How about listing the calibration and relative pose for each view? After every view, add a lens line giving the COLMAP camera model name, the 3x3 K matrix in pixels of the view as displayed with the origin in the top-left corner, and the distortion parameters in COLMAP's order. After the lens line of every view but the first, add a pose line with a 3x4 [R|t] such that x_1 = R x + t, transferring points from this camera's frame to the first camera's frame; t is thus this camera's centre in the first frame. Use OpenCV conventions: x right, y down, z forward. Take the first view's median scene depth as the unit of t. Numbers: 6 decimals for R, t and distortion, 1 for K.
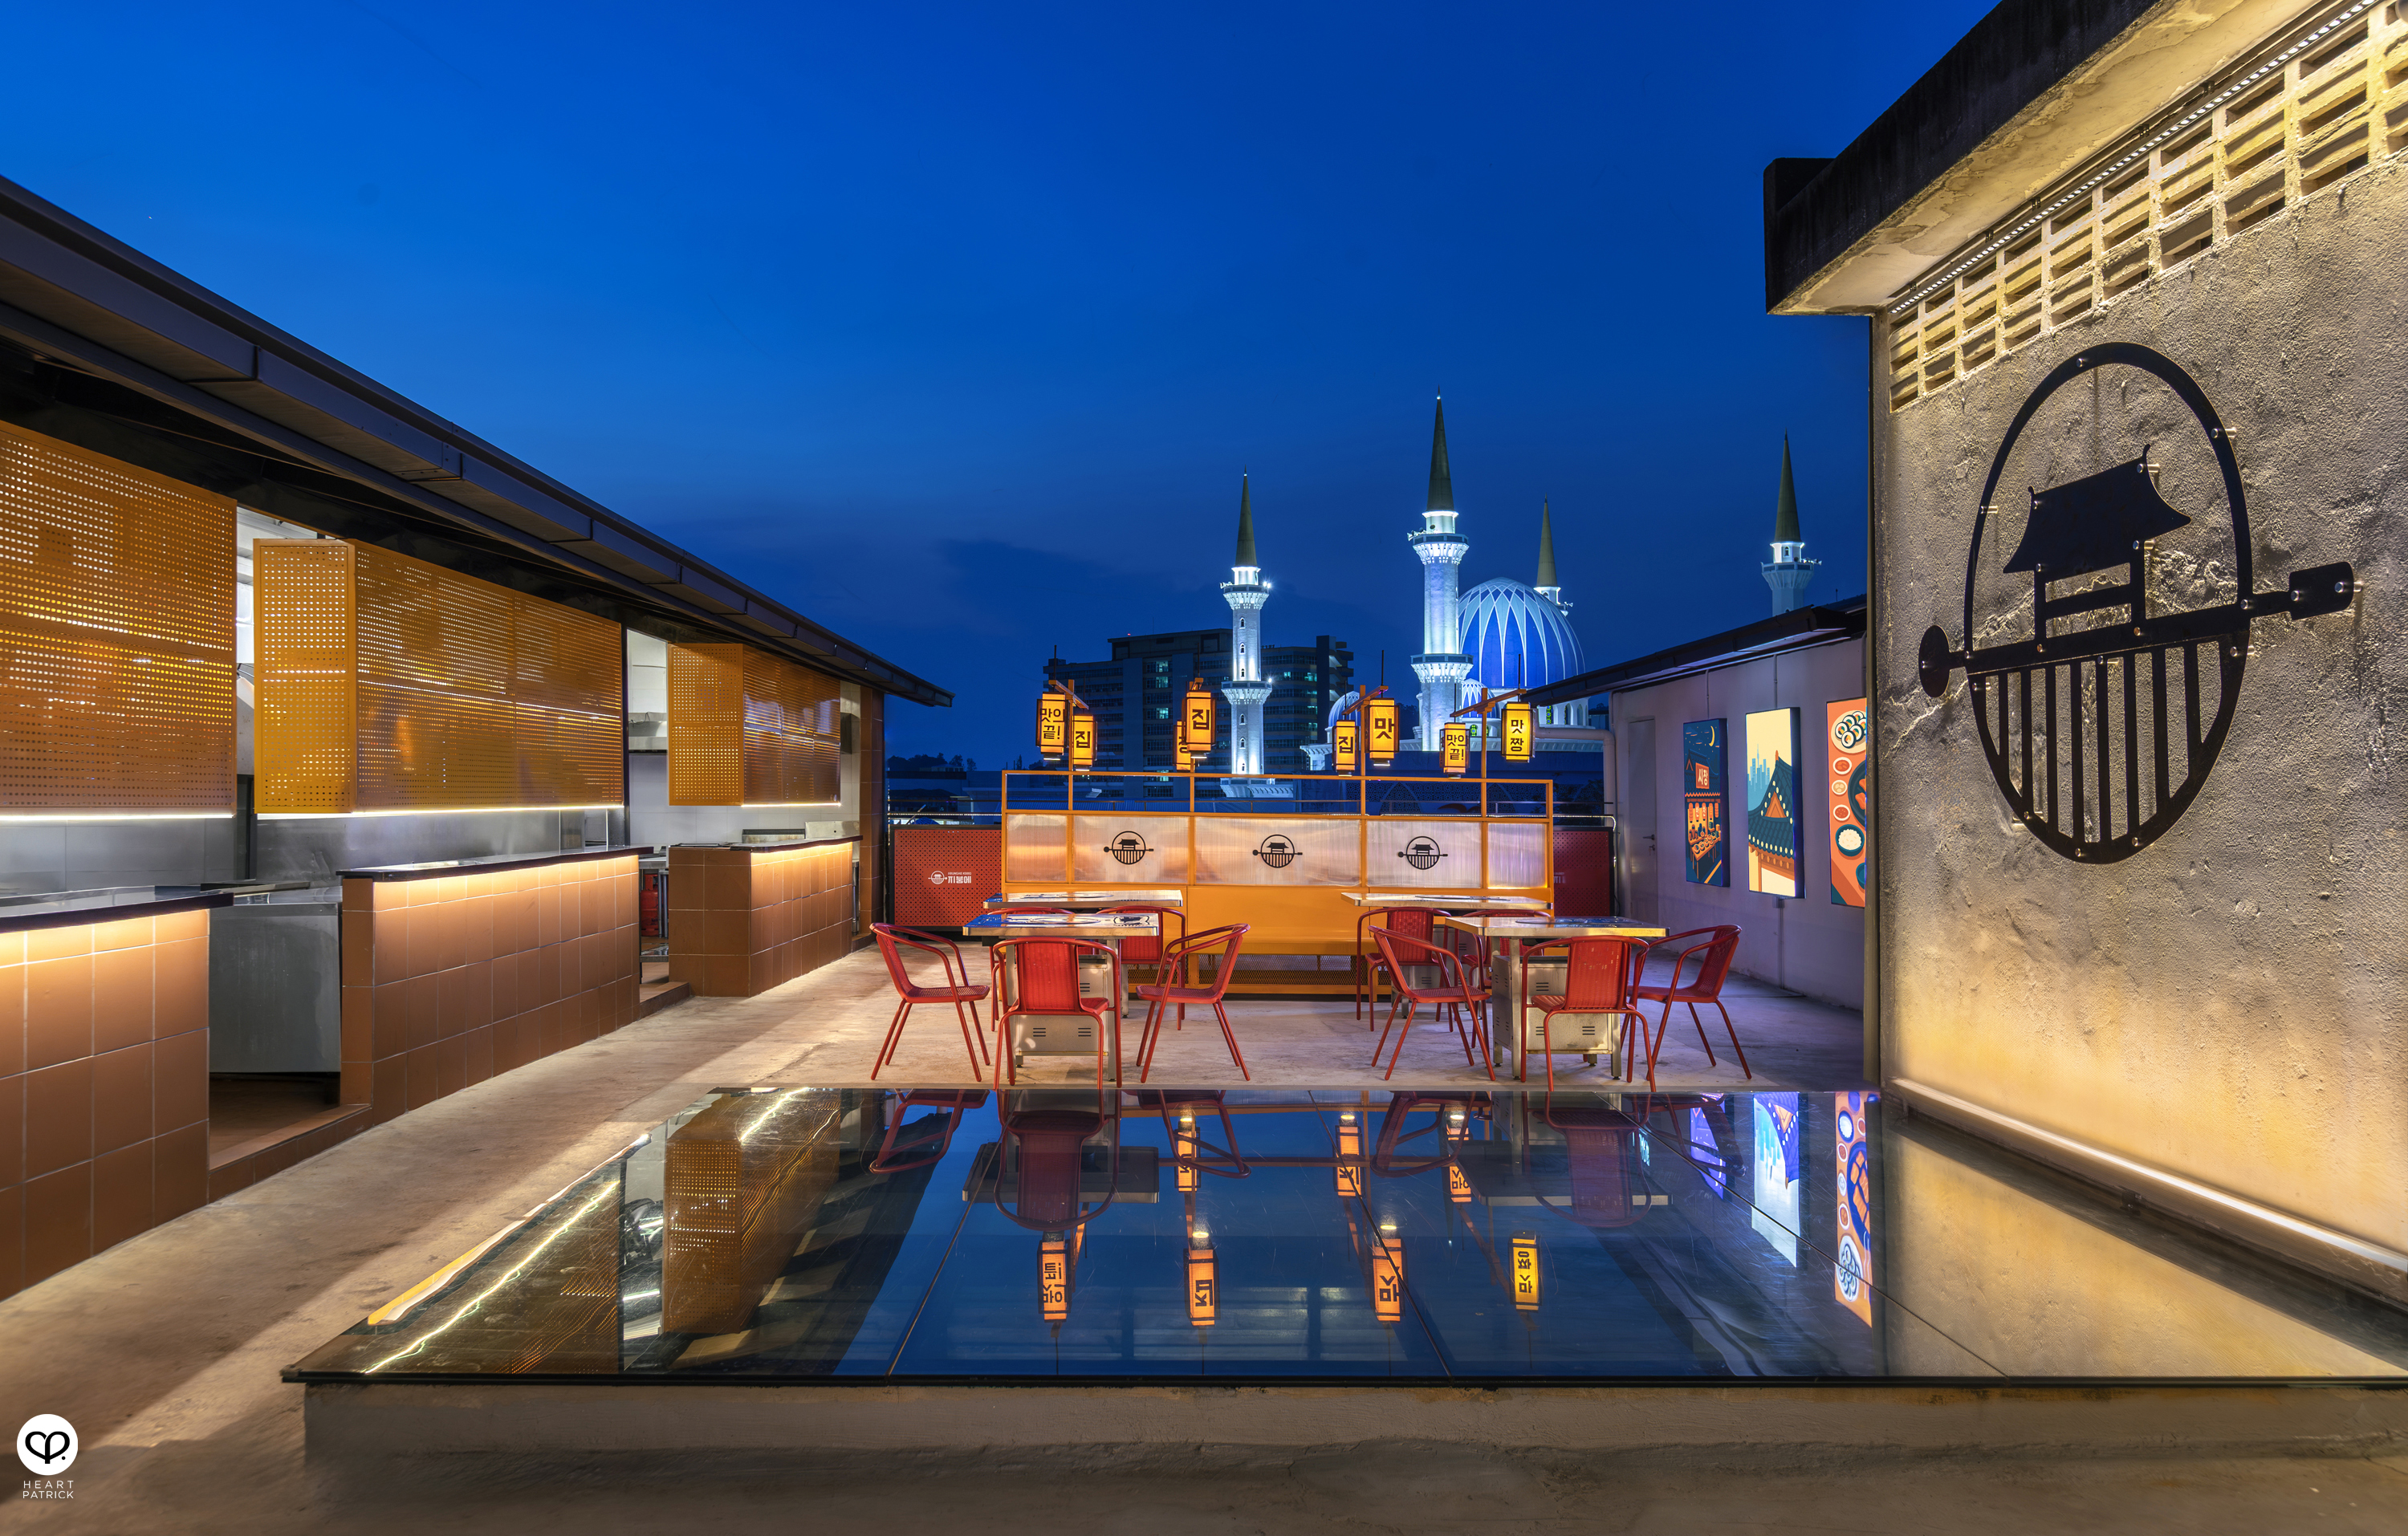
lens RADIAL K [[1703.3, 0, 1204.0], [0, 1703.3, 768.0], [0, 0, 1]] dist [0.187179, 0.000028]
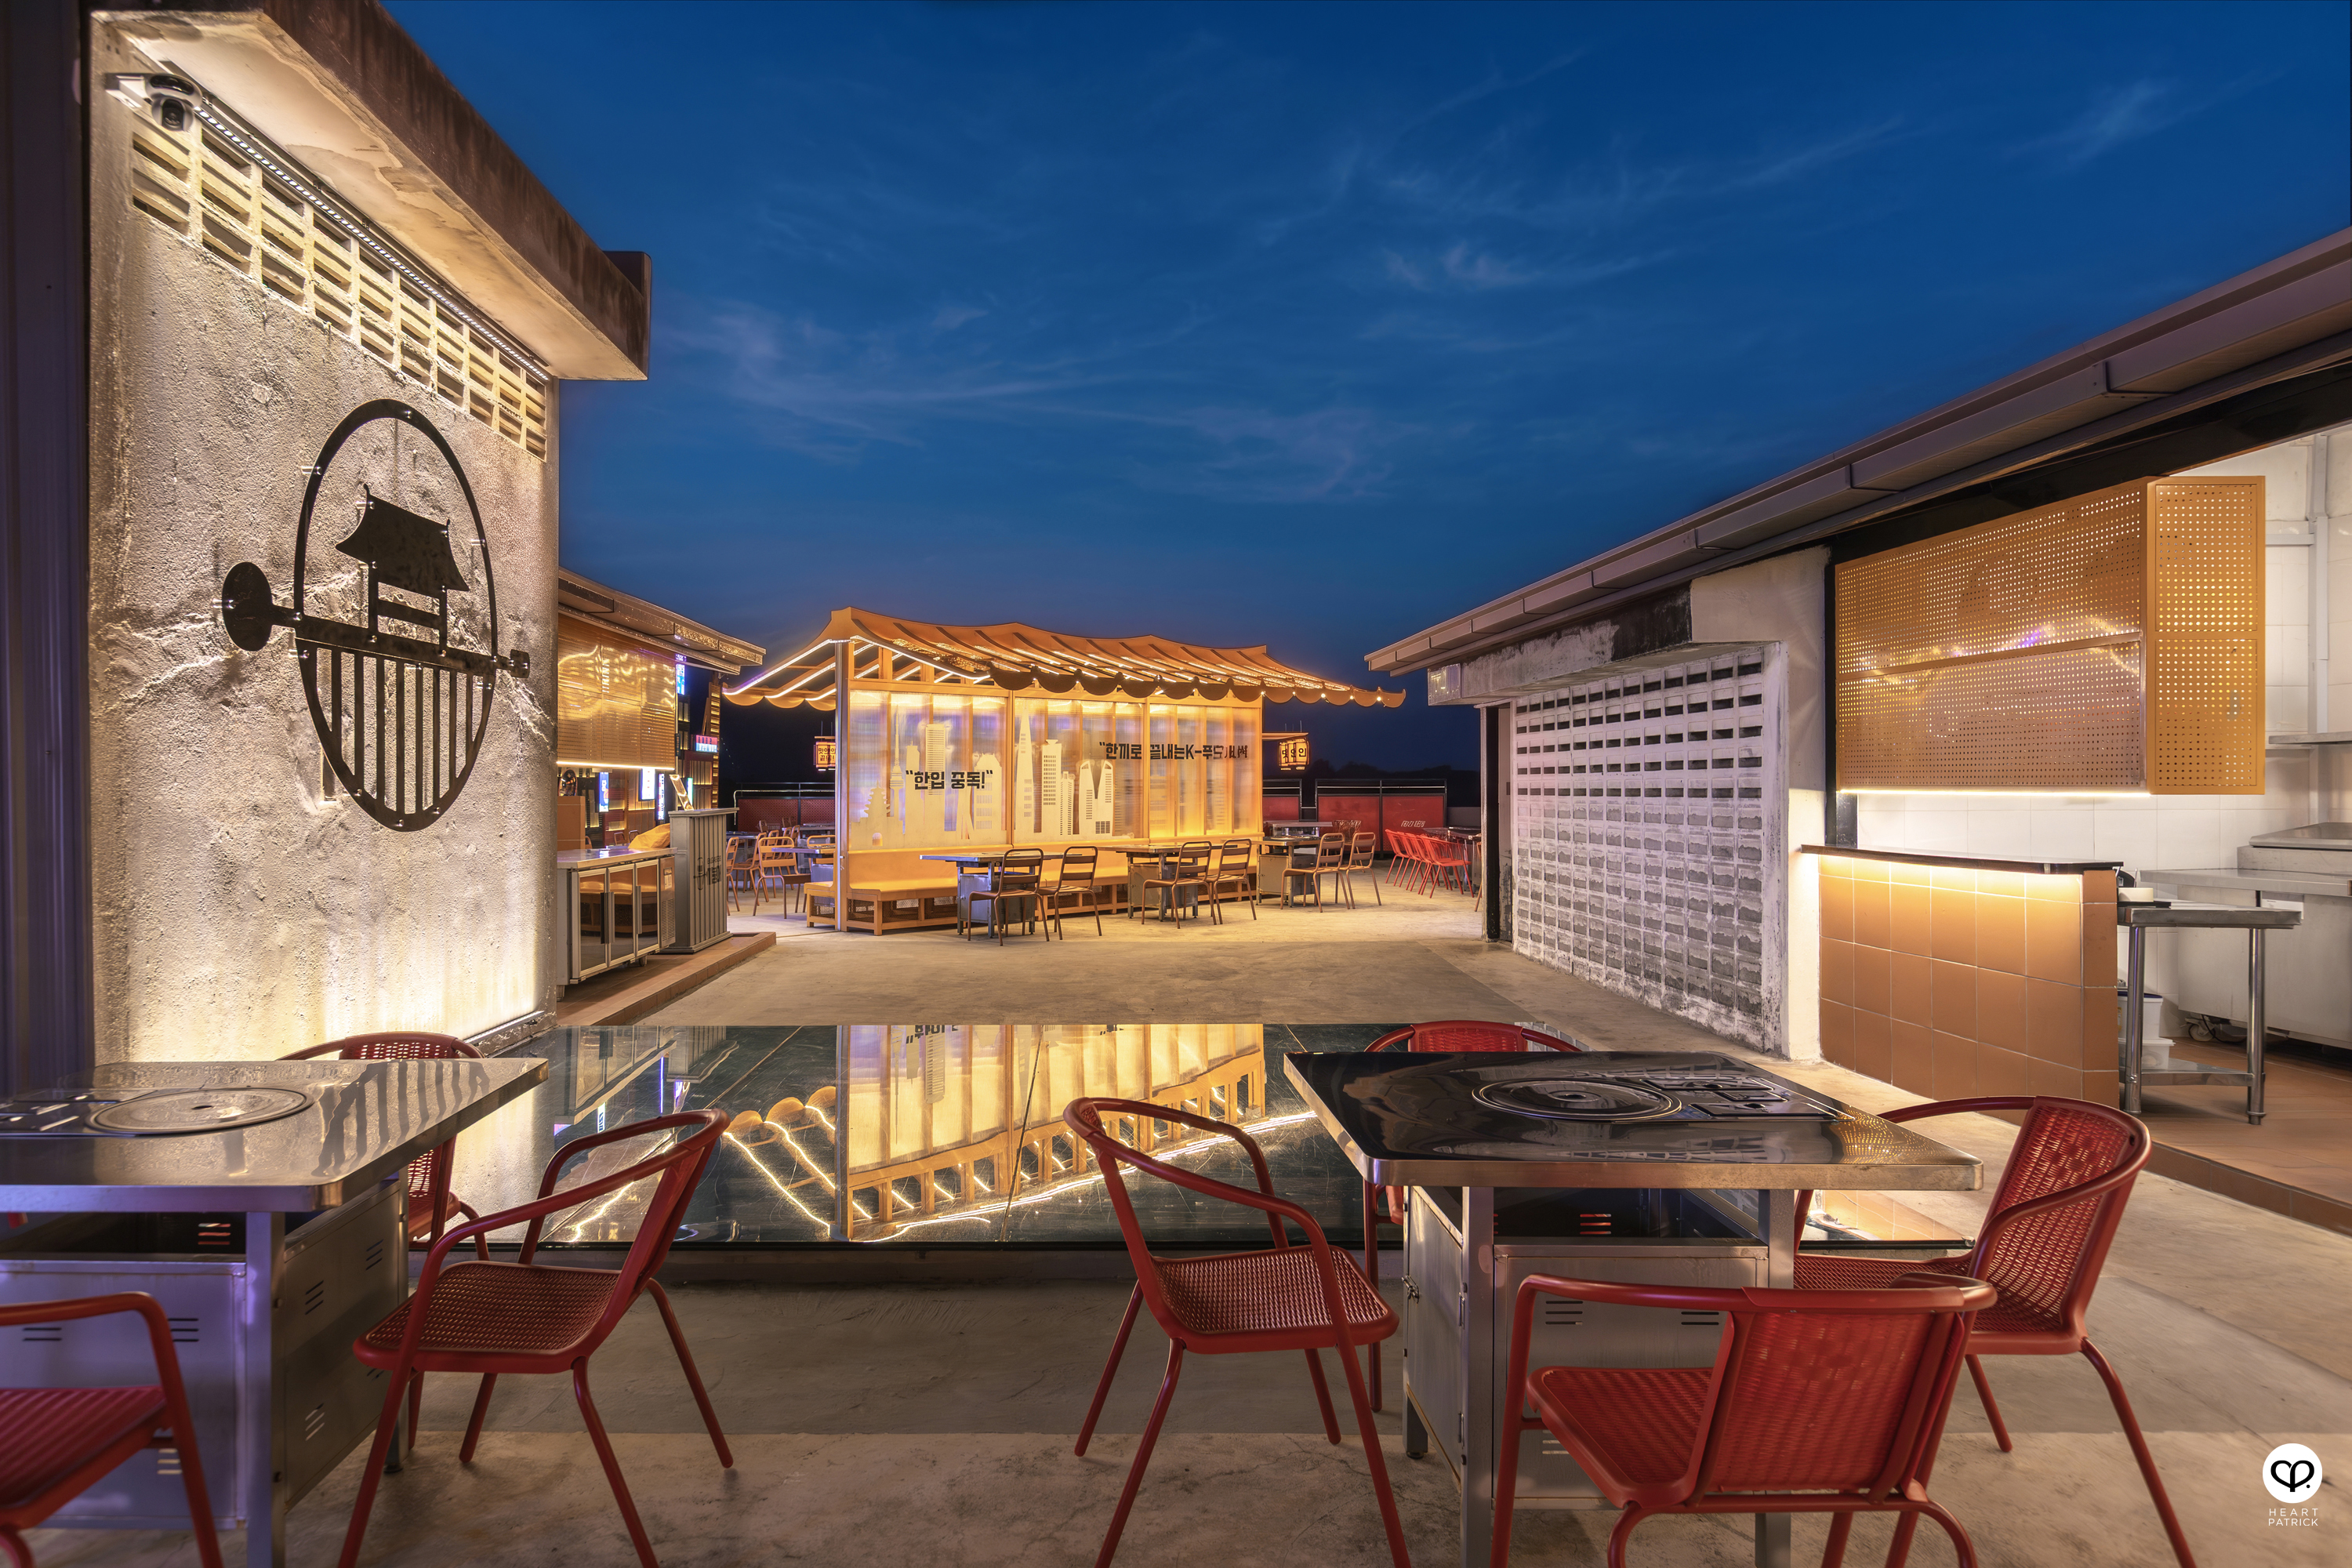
lens RADIAL K [[1508.5, 0, 1176.0], [0, 1508.5, 784.0], [0, 0, 1]] dist [0.001024, 0.000312]
pose [[-0.999310, 0.012164, -0.035085, 0.008436], [0.012926, 0.999683, -0.021586, 0.030952], [0.034811, -0.022024, -0.999151, 1.251124]]
